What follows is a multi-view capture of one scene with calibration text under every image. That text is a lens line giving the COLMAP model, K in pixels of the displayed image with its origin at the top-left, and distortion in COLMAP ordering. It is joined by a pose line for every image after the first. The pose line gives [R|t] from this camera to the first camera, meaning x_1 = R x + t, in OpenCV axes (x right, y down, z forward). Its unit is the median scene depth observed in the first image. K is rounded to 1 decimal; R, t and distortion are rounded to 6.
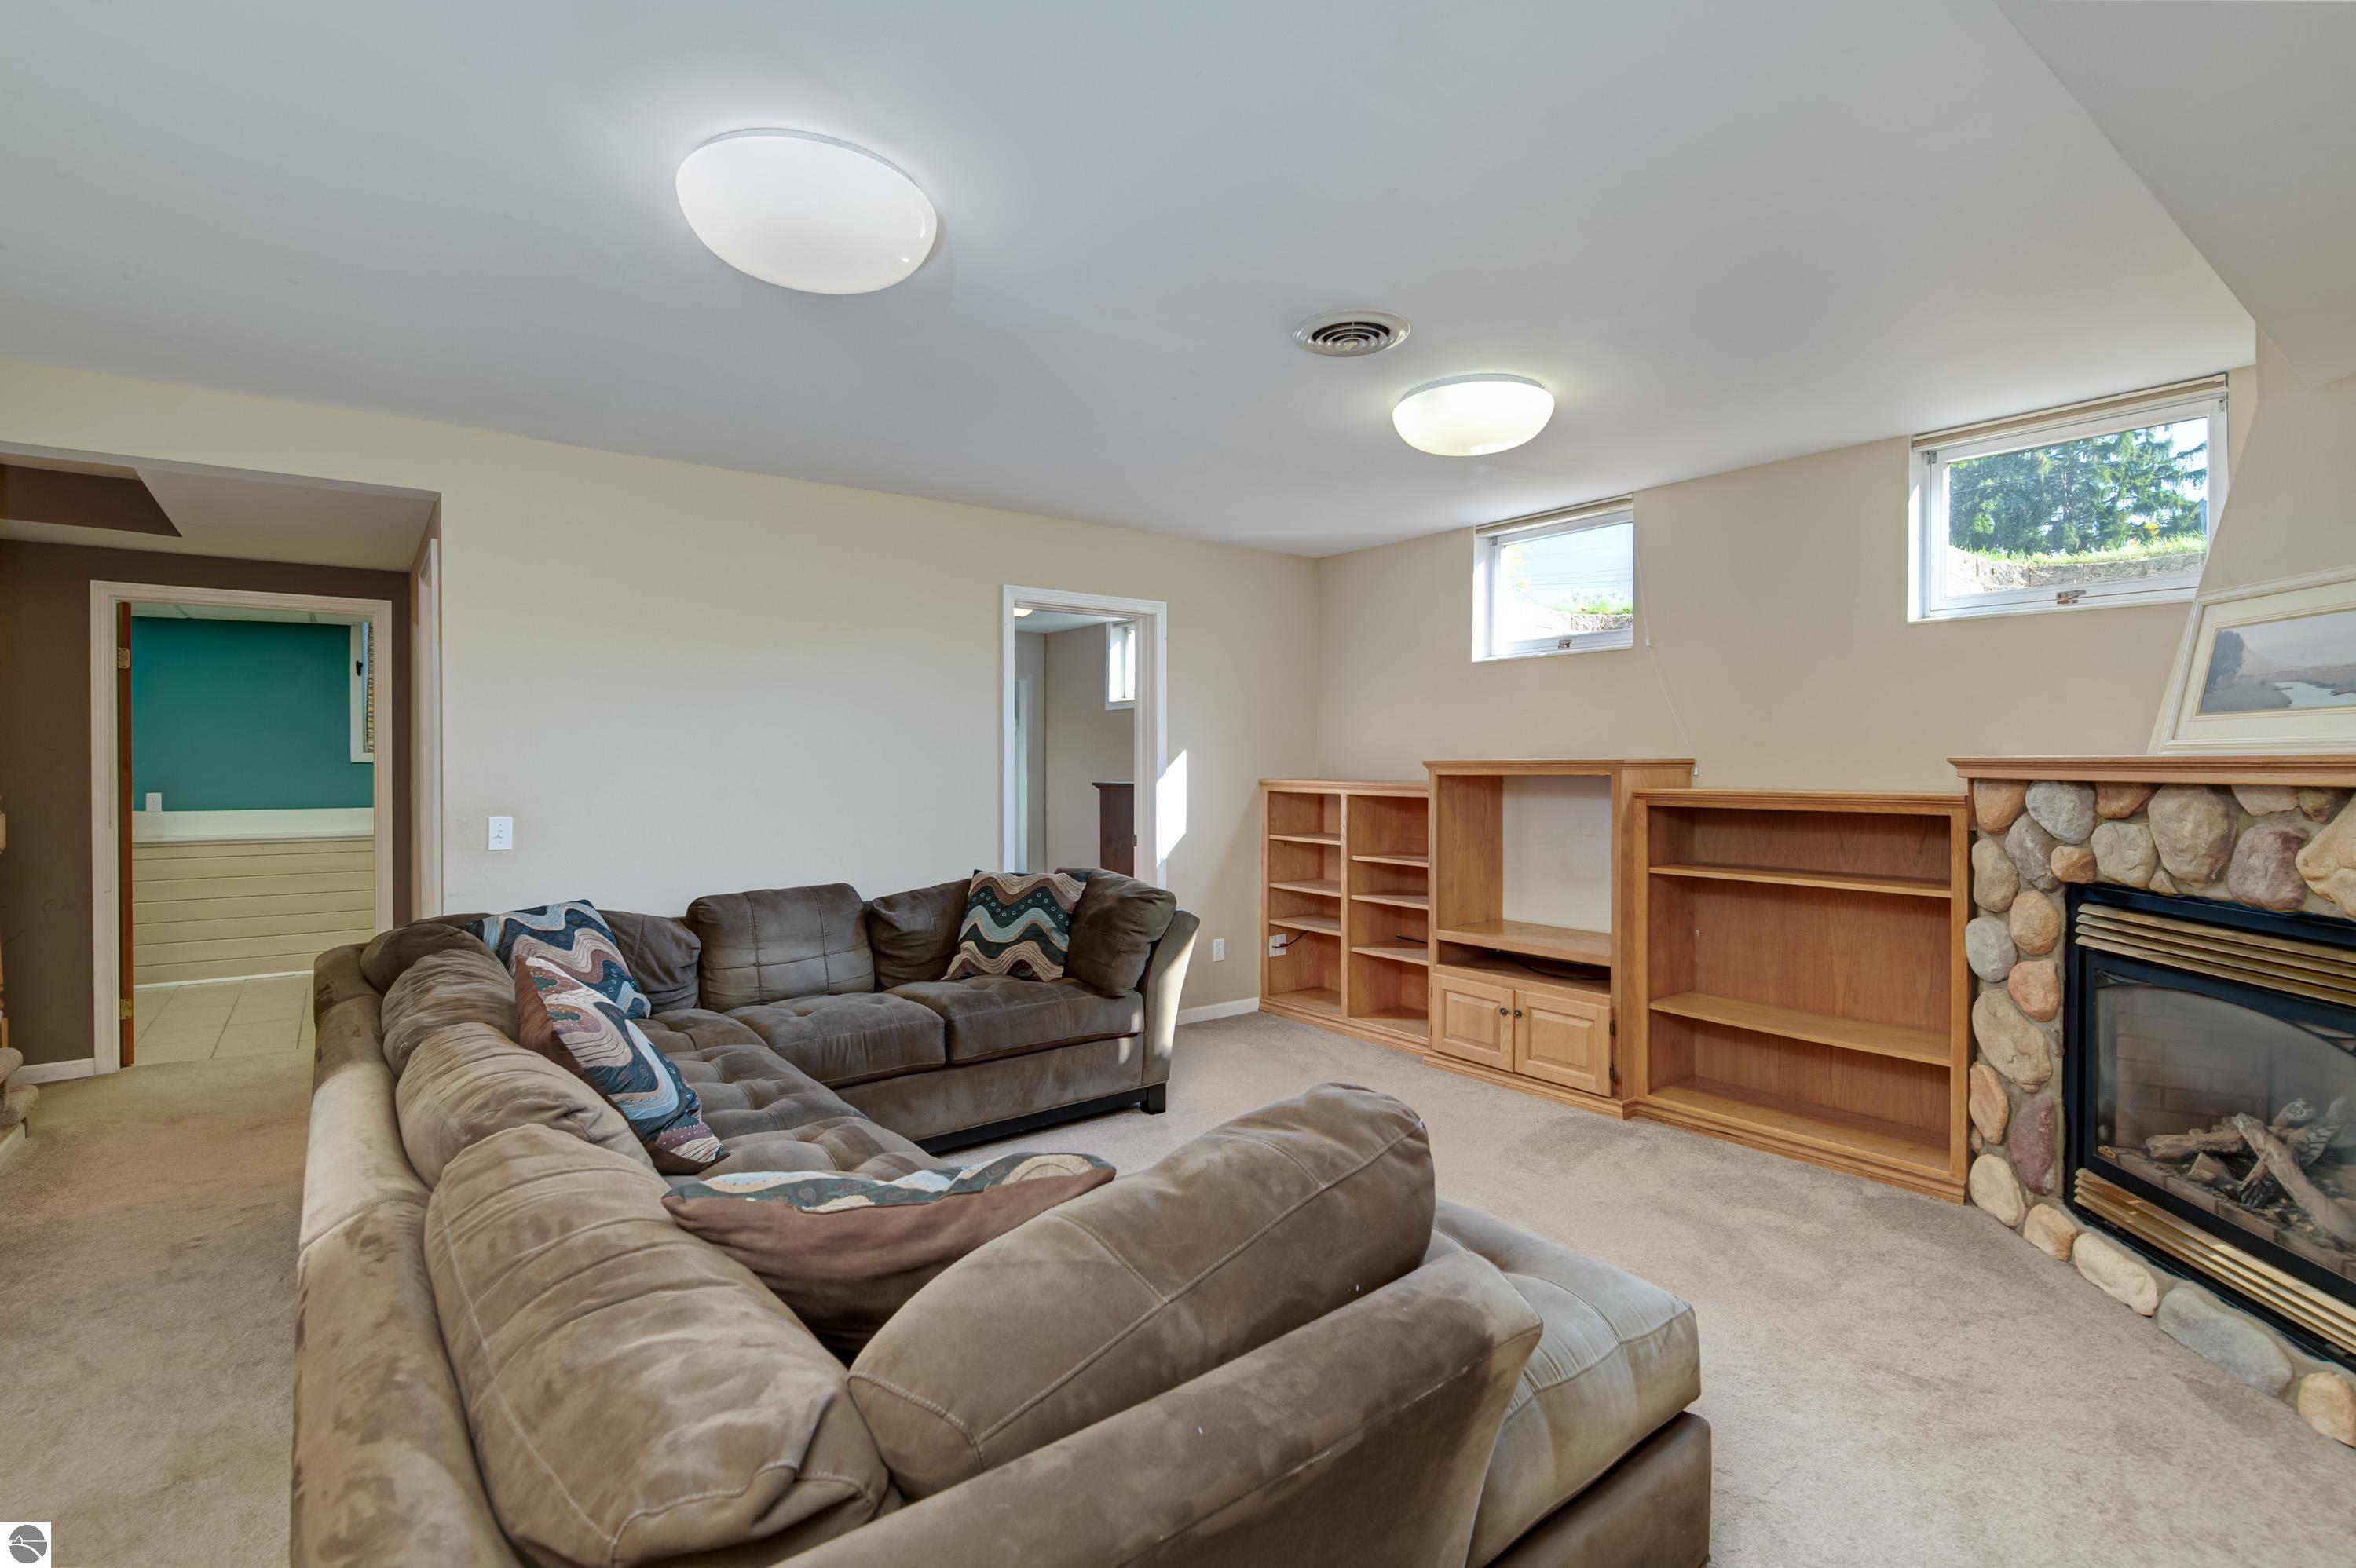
lens RADIAL K [[1098.2, 0, 1178.9], [0, 1098.2, 762.4], [0, 0, 1]] dist [0.001946, -0.000241]
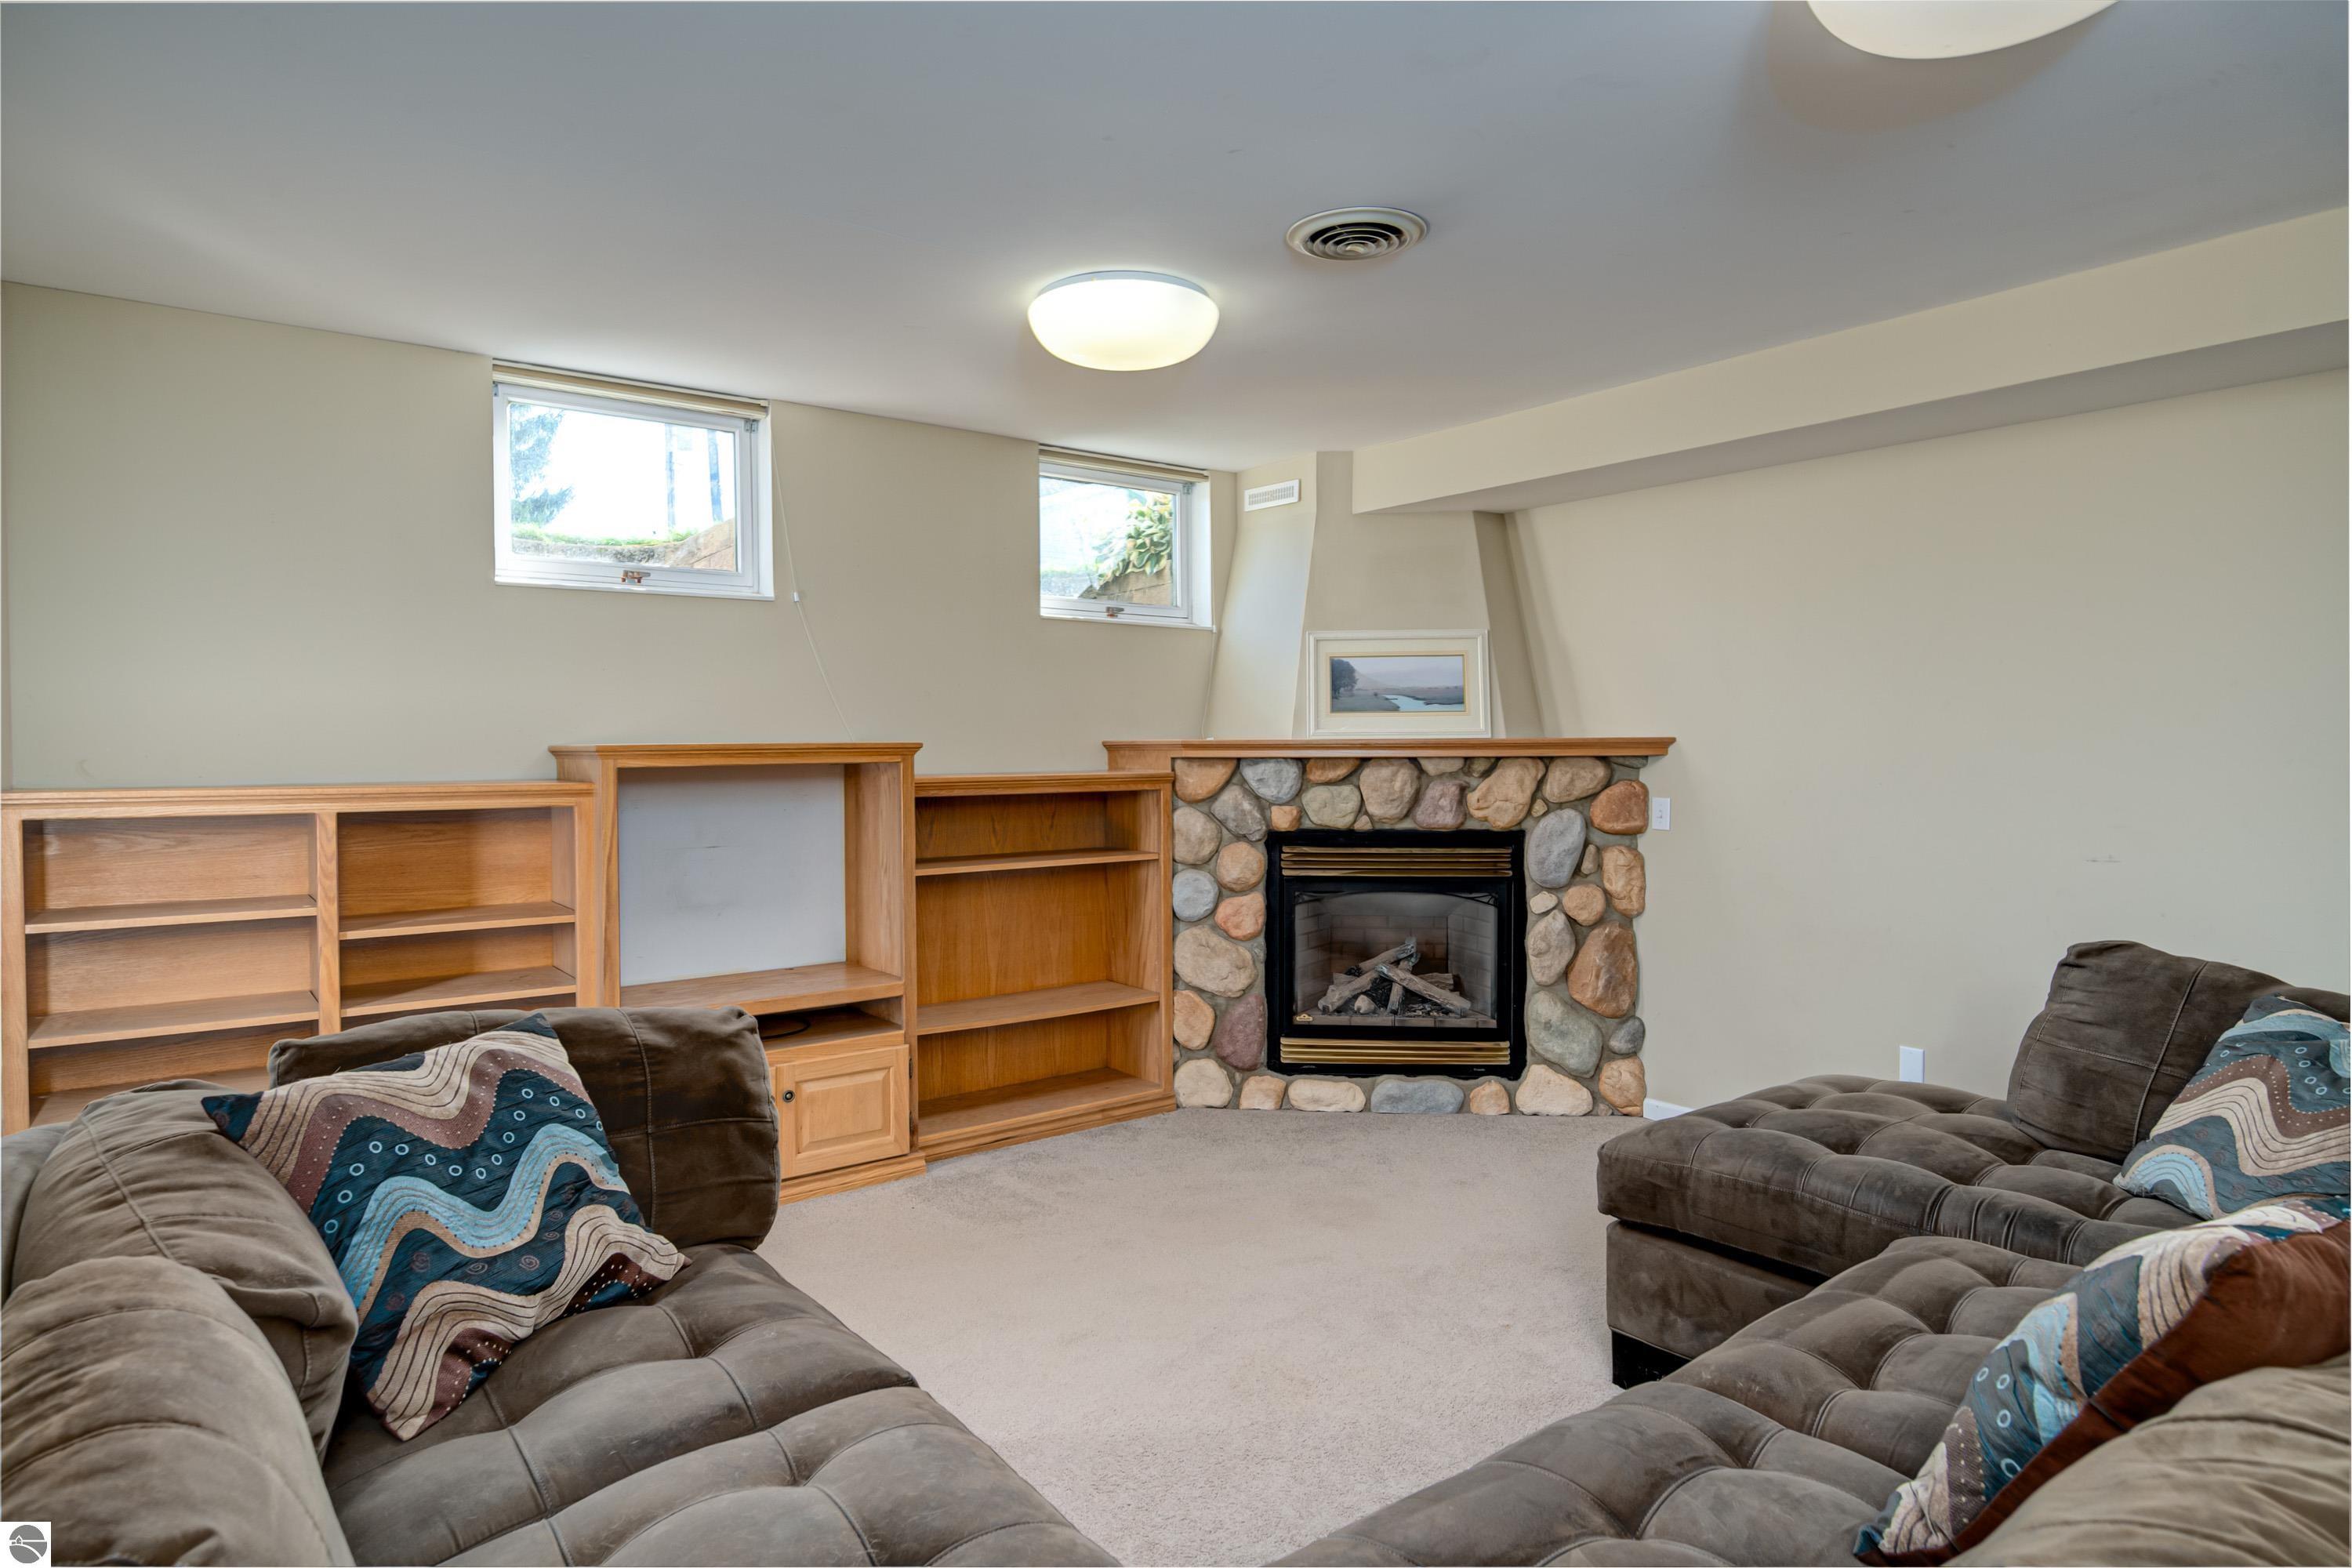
lens RADIAL K [[1372.7, 0, 1179.8], [0, 1372.7, 762.6], [0, 0, 1]] dist [-0.000201, -0.000395]
pose [[-0.002451, -0.016324, 0.999864, -0.884442], [0.003470, 0.999861, 0.016332, -0.005782], [-0.999991, 0.003510, -0.002394, 1.114275]]
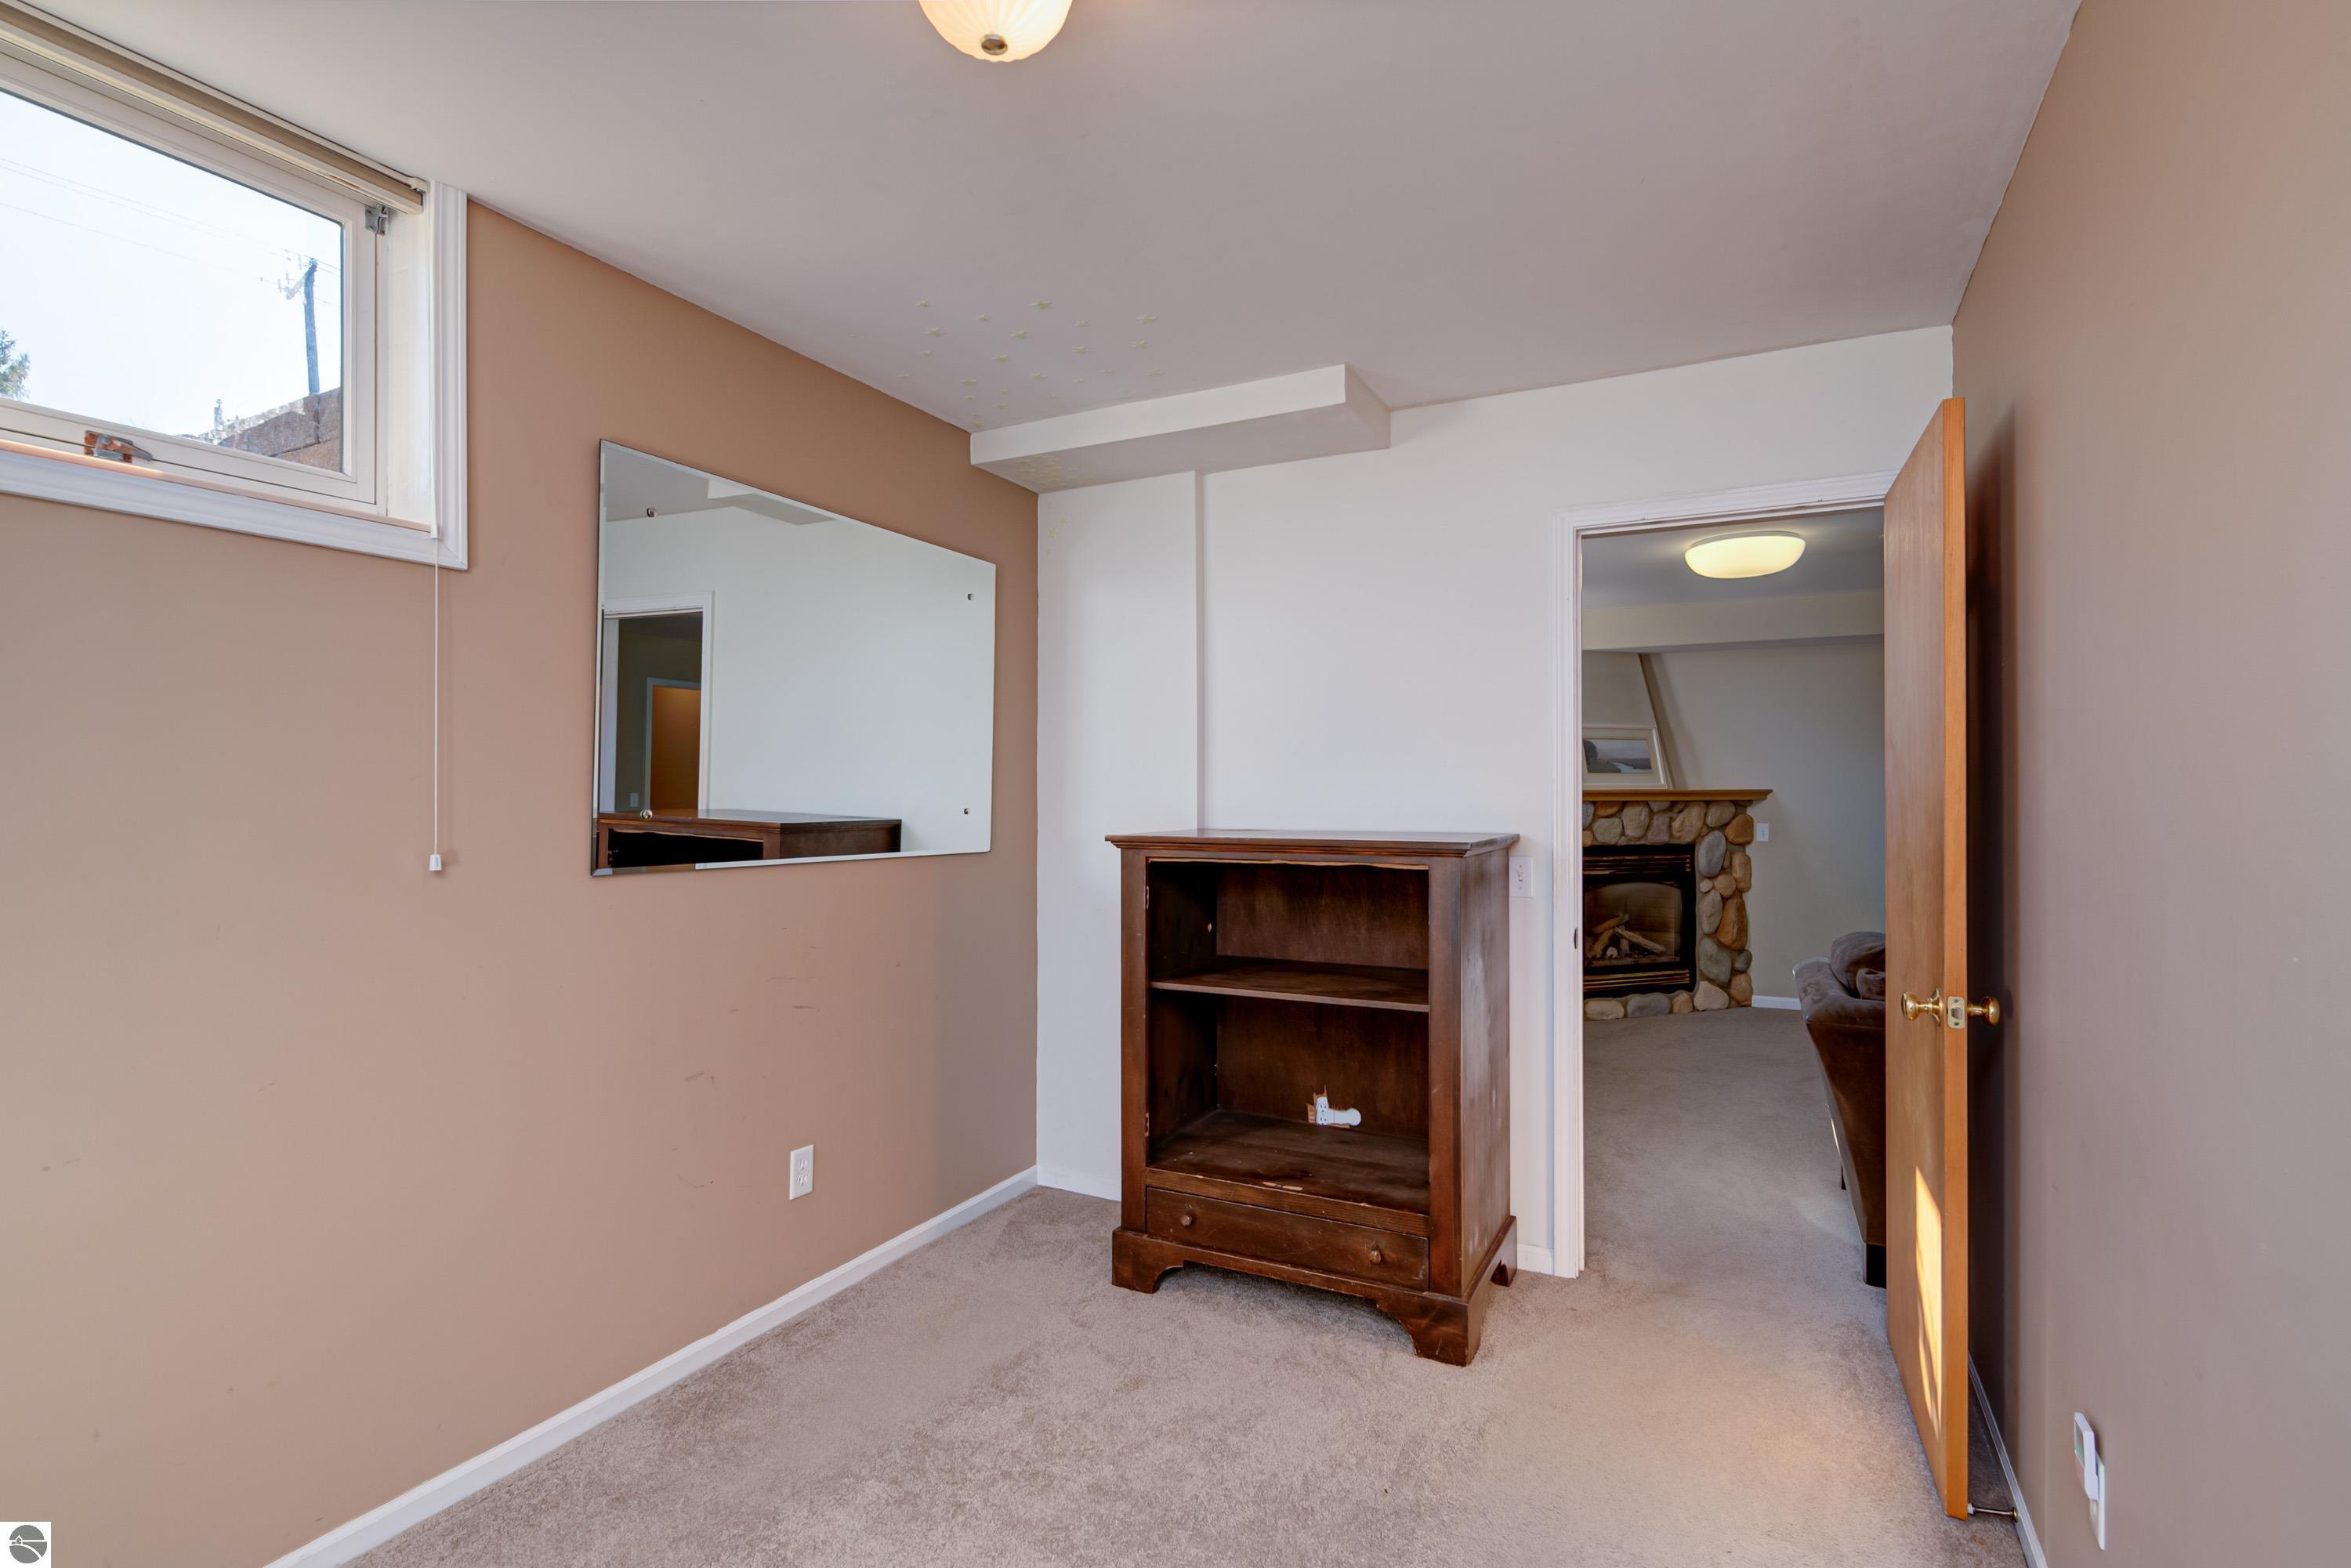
lens RADIAL K [[1155.8, 0, 1161.0], [0, 1155.8, 771.7], [0, 0, 1]] dist [-0.007467, -0.002826]
pose [[-0.435489, 0.001392, 0.900193, -0.887992], [-0.006551, 0.999967, -0.004716, -0.025569], [-0.900170, -0.007951, -0.435466, 2.726340]]
